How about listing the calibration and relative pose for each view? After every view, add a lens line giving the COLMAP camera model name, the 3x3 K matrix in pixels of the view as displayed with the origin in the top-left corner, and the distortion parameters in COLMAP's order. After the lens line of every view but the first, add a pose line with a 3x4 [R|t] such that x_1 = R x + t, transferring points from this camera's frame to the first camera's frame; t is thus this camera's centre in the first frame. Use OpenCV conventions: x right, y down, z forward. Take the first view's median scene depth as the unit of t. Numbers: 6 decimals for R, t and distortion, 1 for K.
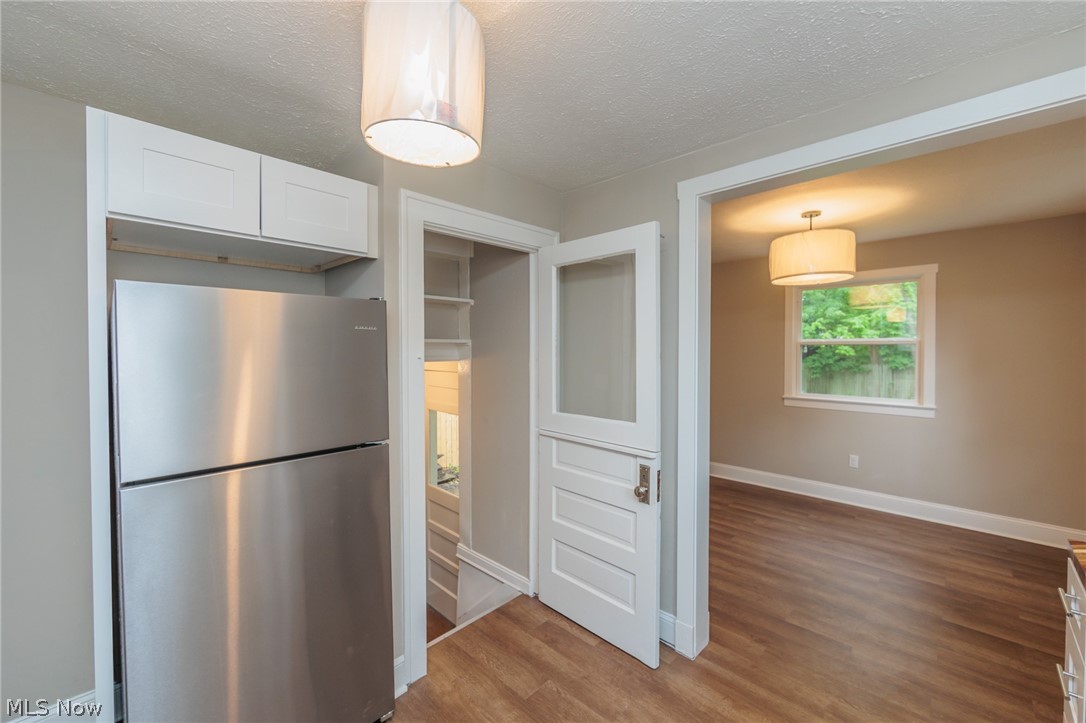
lens RADIAL K [[419.4, 0, 543.0], [0, 419.4, 361.5], [0, 0, 1]] dist [-0.000666, -0.000167]
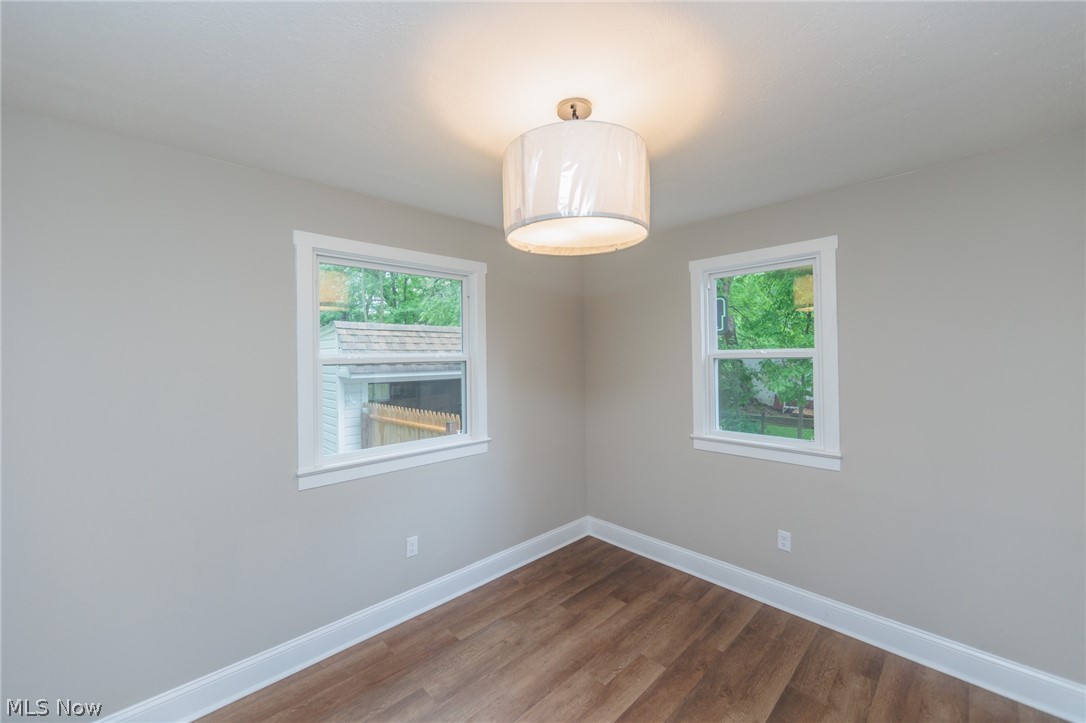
lens RADIAL K [[419.4, 0, 543.0], [0, 419.4, 361.5], [0, 0, 1]] dist [-0.000666, -0.000167]
pose [[0.013174, -0.000359, 0.999913, 0.127122], [0.044782, 0.998997, -0.000231, -0.036841], [-0.998910, 0.044781, 0.013177, 0.892949]]
